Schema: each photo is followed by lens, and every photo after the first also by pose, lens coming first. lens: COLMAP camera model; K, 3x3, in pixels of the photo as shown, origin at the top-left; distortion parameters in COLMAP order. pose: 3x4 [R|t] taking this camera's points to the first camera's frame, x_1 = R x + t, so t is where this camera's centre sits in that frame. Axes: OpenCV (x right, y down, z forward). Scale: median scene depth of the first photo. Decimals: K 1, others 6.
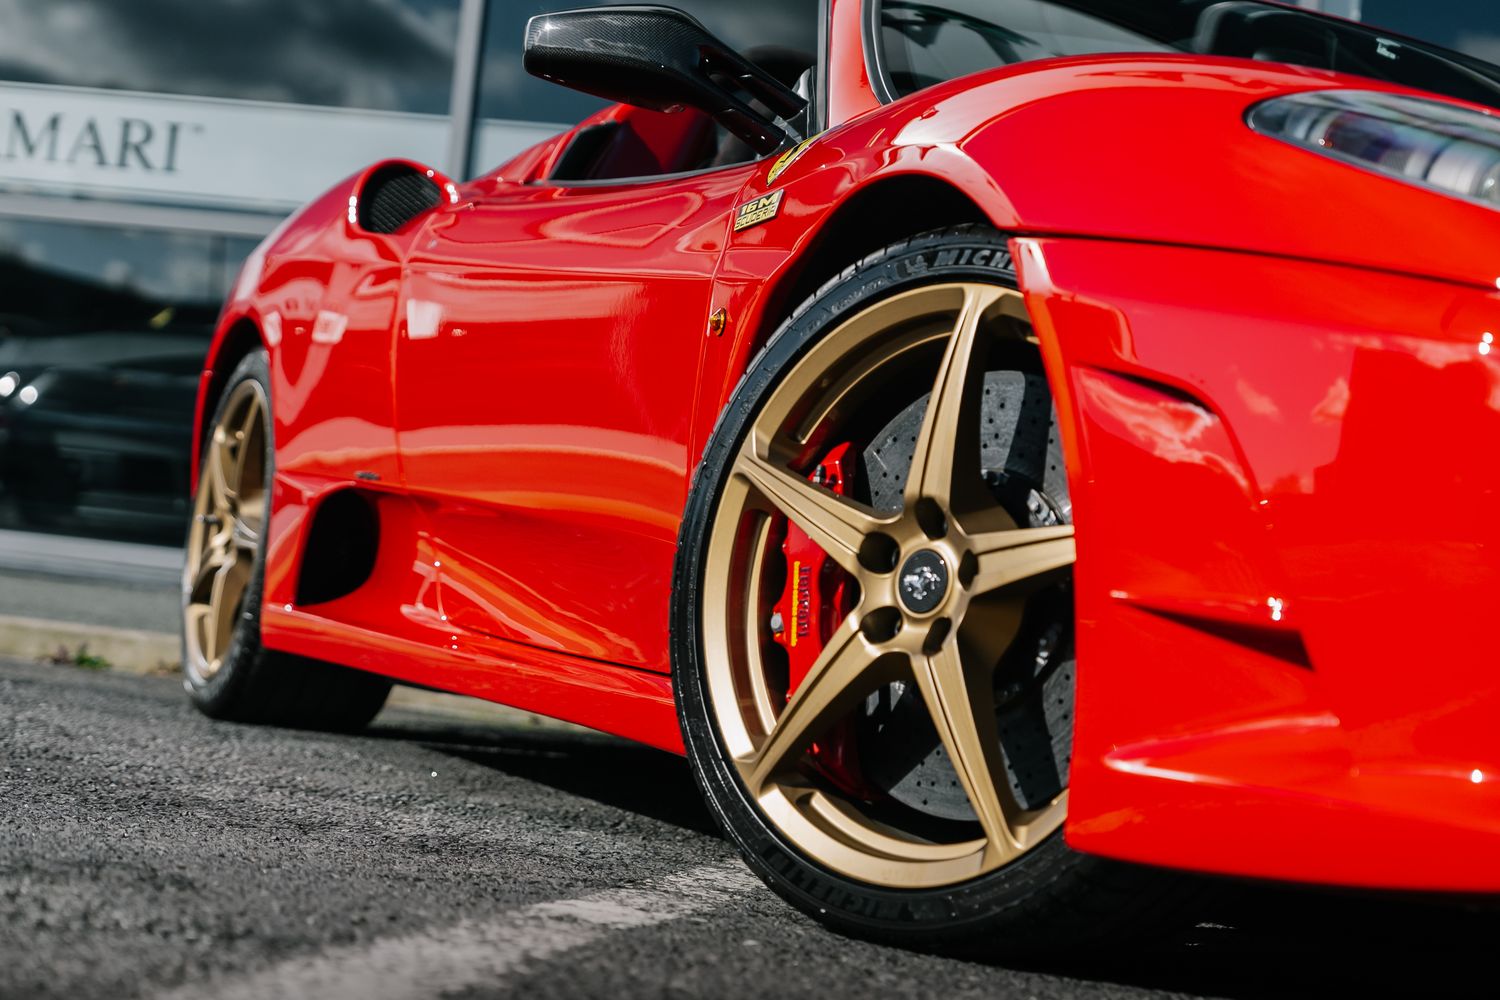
lens RADIAL K [[2782.6, 0, 750.0], [0, 2782.6, 500.0], [0, 0, 1]] dist [0.021523, -0.063944]
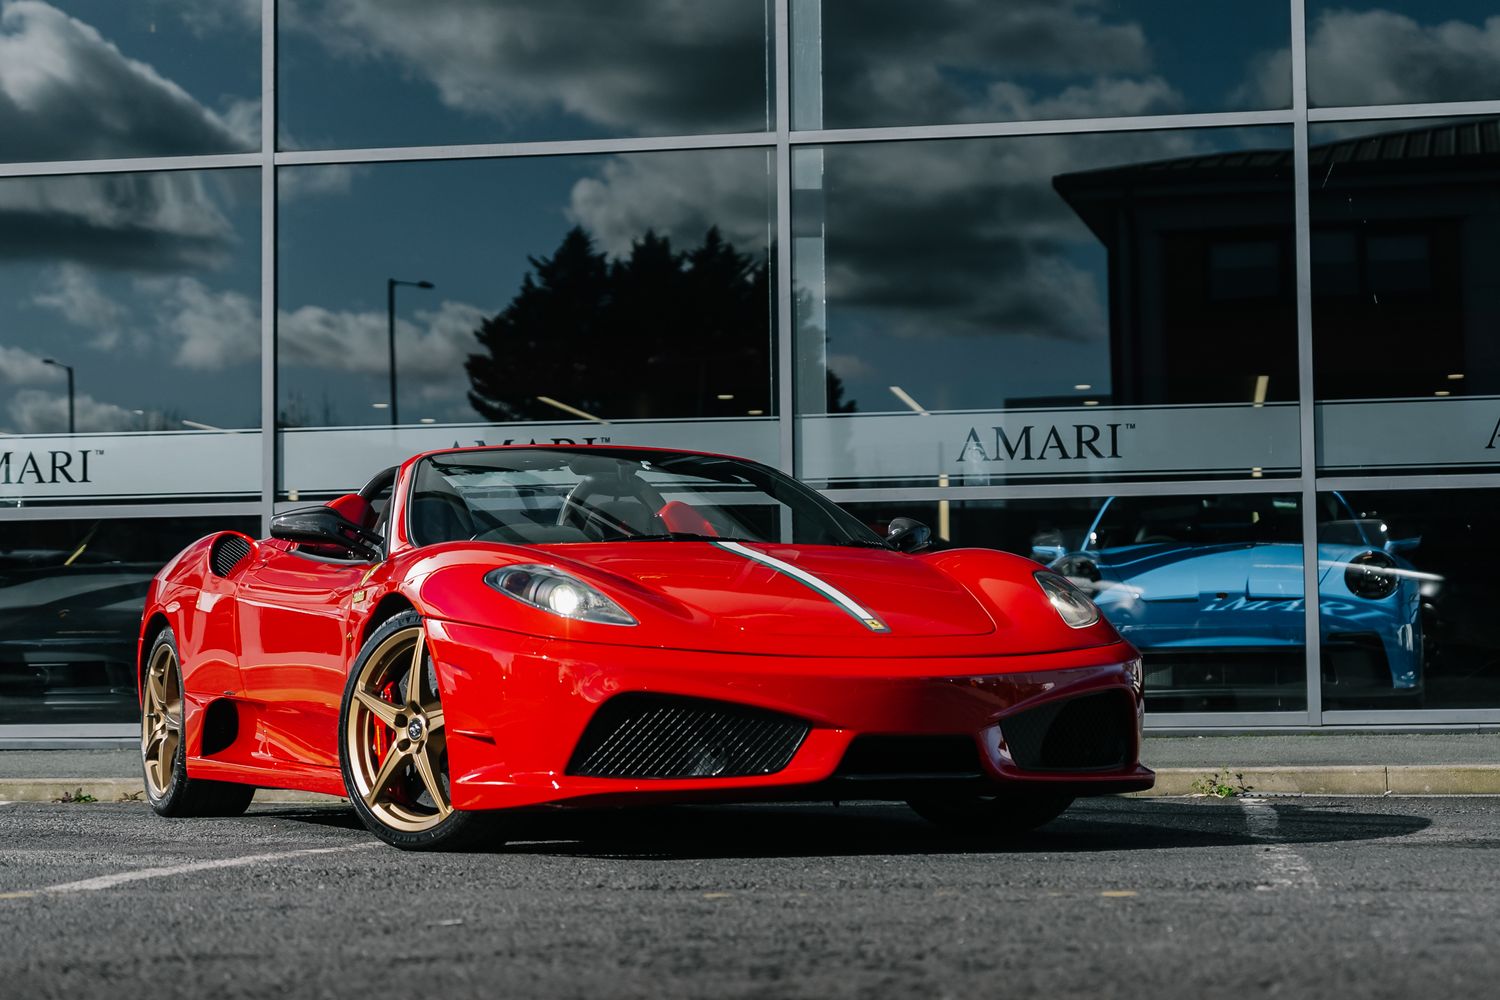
lens RADIAL K [[2782.6, 0, 750.0], [0, 2782.6, 500.0], [0, 0, 1]] dist [0.021523, -0.063944]
pose [[0.992238, -0.115759, 0.045425, 0.239906], [0.116814, 0.992926, -0.021286, -0.084389], [-0.042640, 0.026427, 0.998741, -1.548728]]
